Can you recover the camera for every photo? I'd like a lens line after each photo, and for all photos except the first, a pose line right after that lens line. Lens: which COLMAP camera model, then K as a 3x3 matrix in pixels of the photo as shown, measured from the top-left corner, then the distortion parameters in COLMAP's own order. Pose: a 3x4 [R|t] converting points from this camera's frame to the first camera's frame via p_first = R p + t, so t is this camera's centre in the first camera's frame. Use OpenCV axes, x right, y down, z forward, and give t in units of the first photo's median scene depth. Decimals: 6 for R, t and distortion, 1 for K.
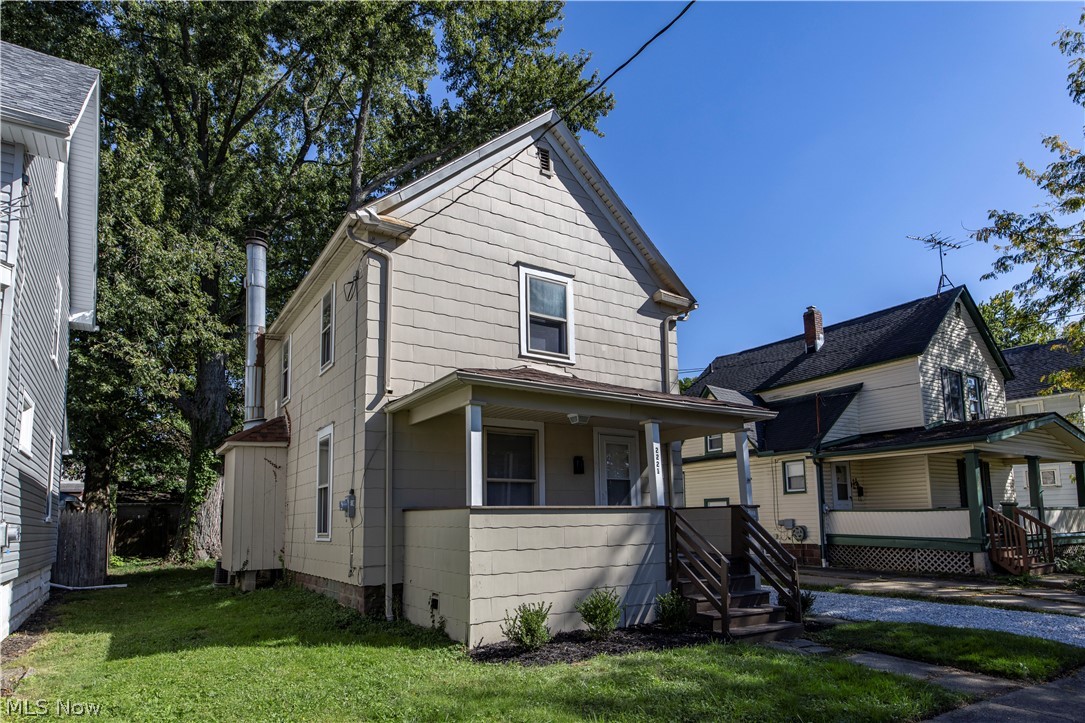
lens RADIAL K [[635.8, 0, 547.9], [0, 635.8, 452.2], [0, 0, 1]] dist [0.001009, -0.000620]
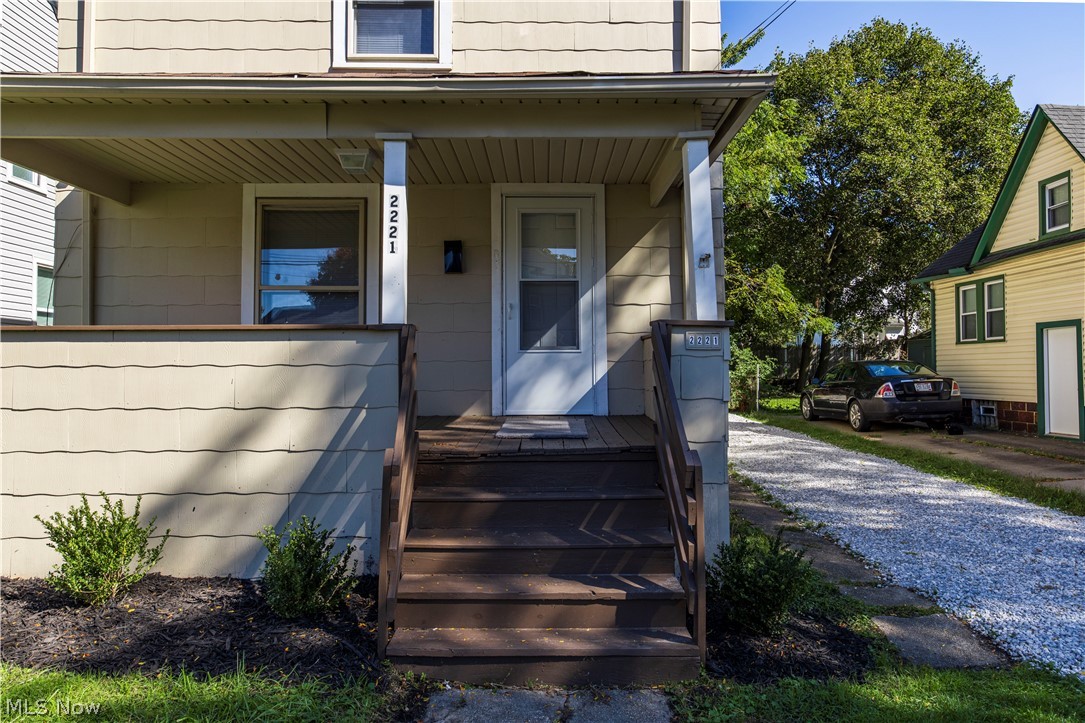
lens RADIAL K [[720.6, 0, 549.7], [0, 720.6, 347.7], [0, 0, 1]] dist [-0.008339, -0.003369]
pose [[0.836852, -0.002965, -0.547422, 0.455646], [0.050775, 0.996095, 0.072226, 0.057846], [0.545070, -0.088238, 0.833734, 0.528239]]
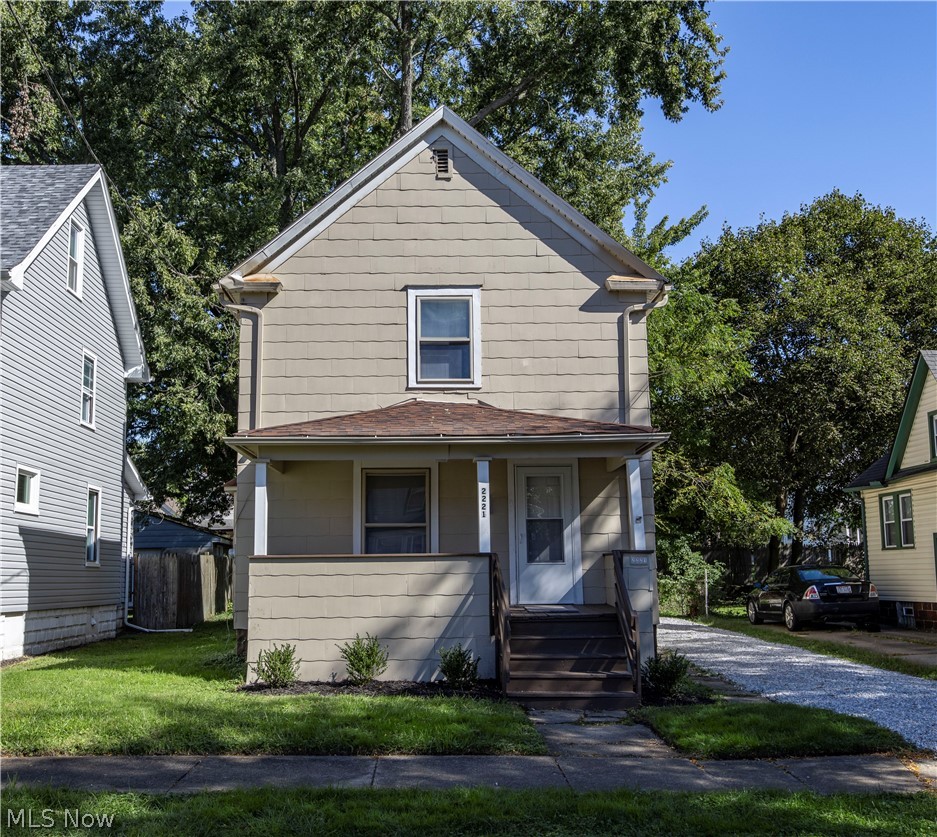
lens RADIAL K [[1058.5, 0, 435.4], [0, 1058.5, 421.1], [0, 0, 1]] dist [0.006454, 0.000000]
pose [[0.837650, -0.069368, -0.541784, 0.789544], [0.055418, 0.997578, -0.042045, -0.036301], [0.543388, 0.005194, 0.839465, -0.256225]]
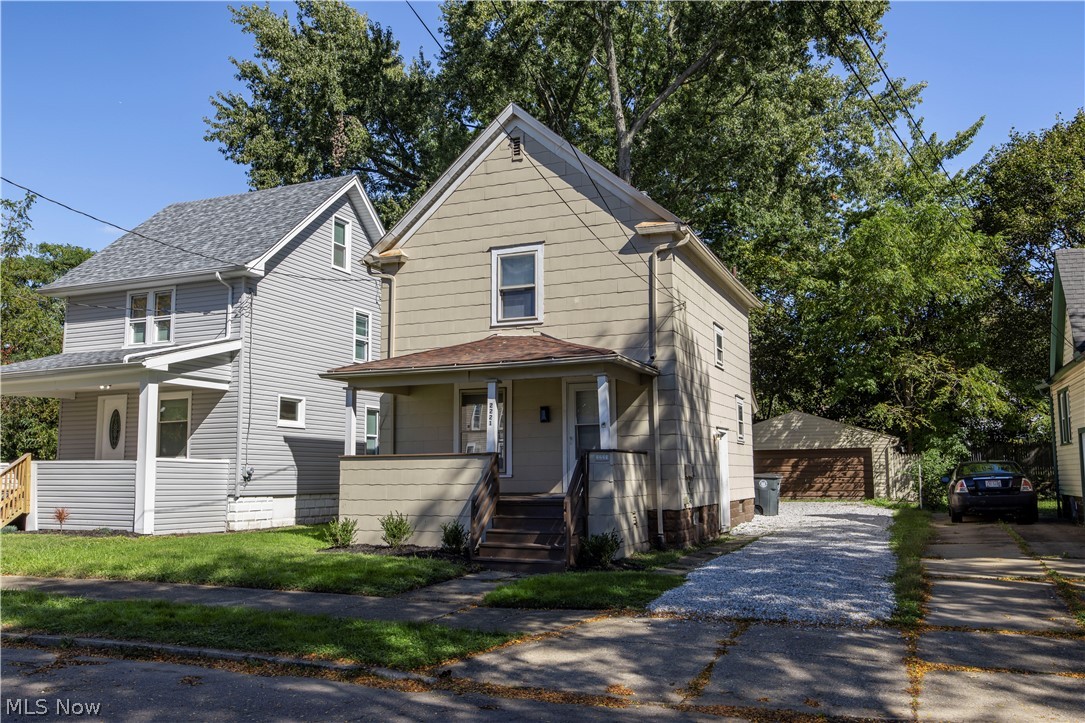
lens RADIAL K [[910.8, 0, 541.0], [0, 910.8, 365.7], [0, 0, 1]] dist [0.004852, -0.006950]
pose [[0.547537, -0.086855, -0.832261, 1.383704], [0.091702, 0.994836, -0.043492, 0.004754], [0.831741, -0.052506, 0.552675, 0.119602]]
